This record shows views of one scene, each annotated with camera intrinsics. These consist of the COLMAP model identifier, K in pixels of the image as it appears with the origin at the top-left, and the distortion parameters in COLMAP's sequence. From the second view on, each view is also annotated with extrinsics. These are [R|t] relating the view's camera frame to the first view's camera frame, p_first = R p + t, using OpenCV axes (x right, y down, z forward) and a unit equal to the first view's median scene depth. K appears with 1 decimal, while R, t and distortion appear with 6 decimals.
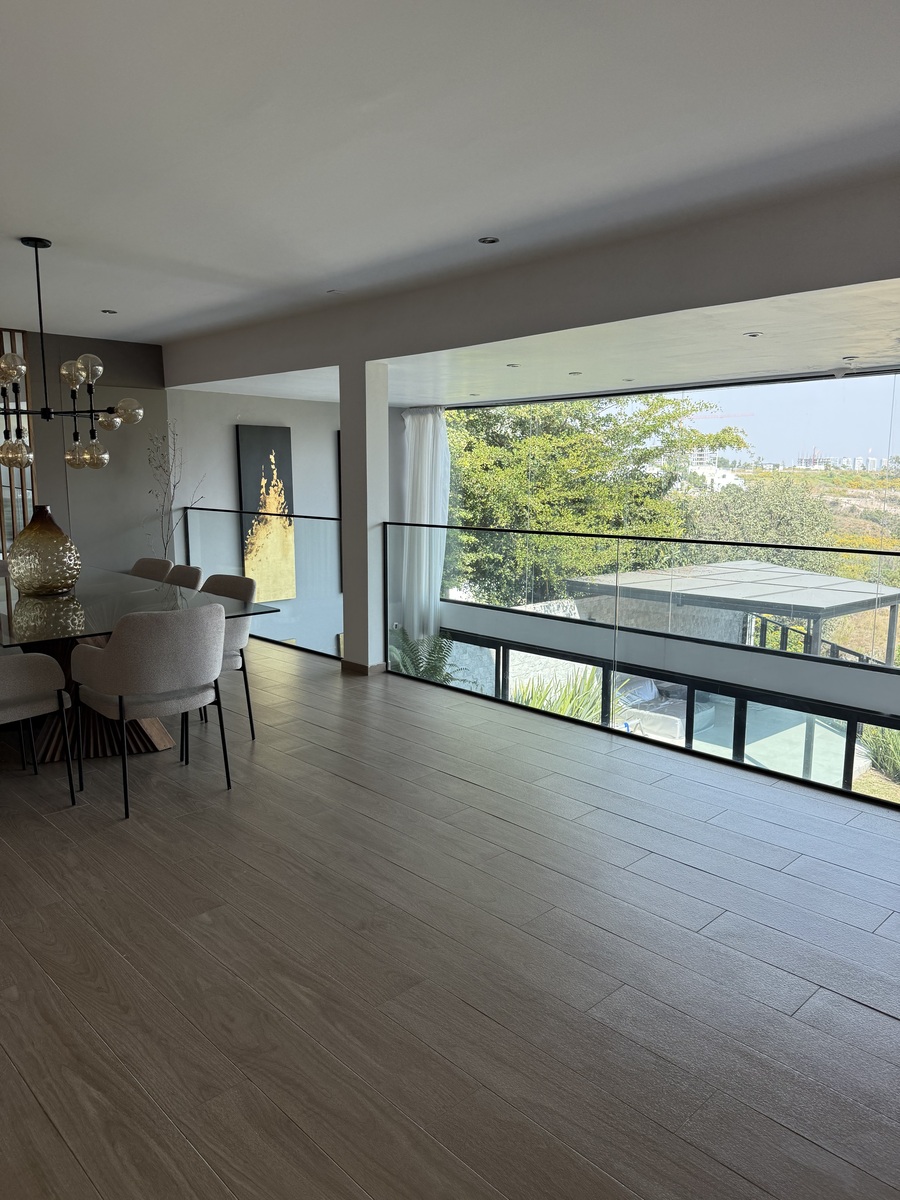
lens RADIAL K [[844.9, 0, 445.8], [0, 844.9, 598.8], [0, 0, 1]] dist [0.082352, -0.133212]
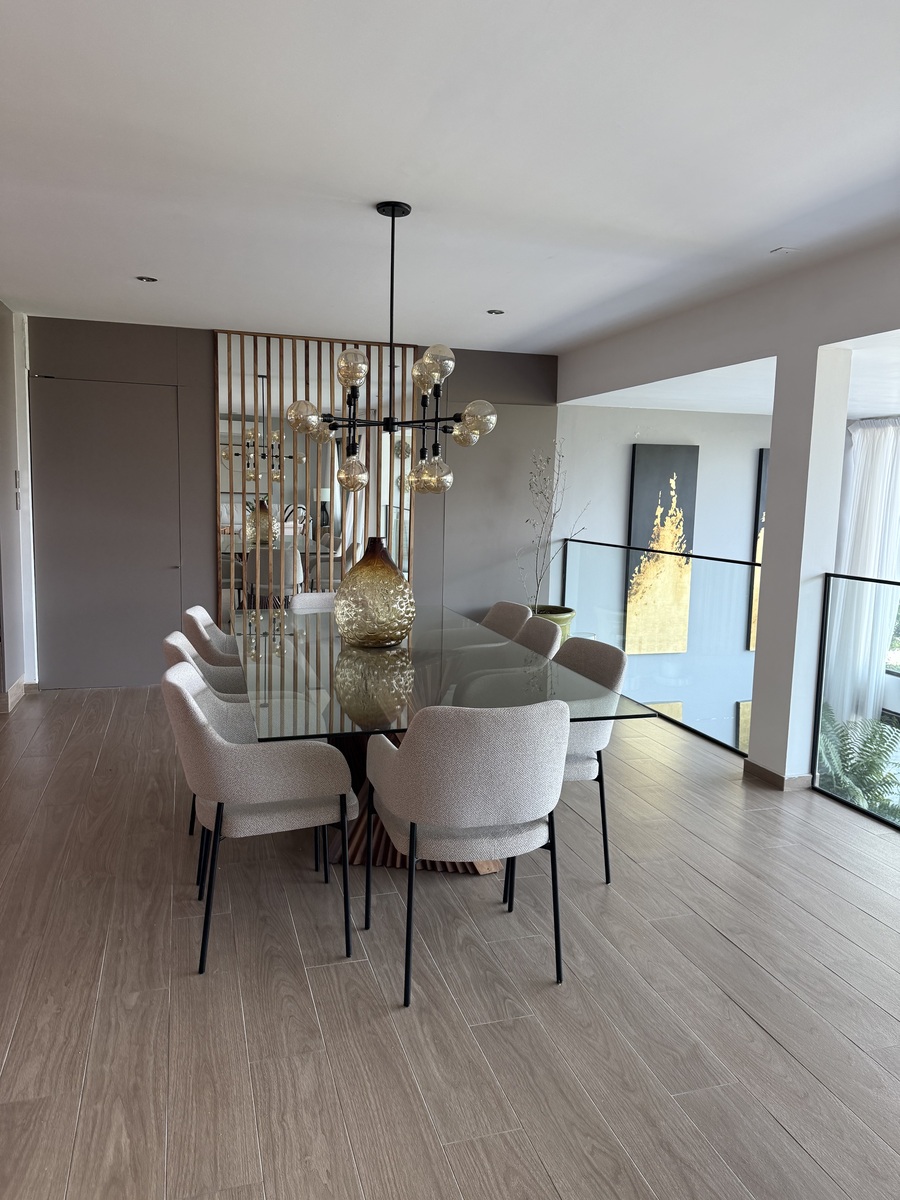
lens RADIAL K [[823.8, 0, 443.7], [0, 823.8, 594.5], [0, 0, 1]] dist [0.127719, -0.186965]
pose [[0.891835, 0.073547, -0.446342, -0.043337], [-0.087720, 0.996083, -0.011142, -0.038090], [0.443774, 0.049090, 0.894793, 0.238812]]
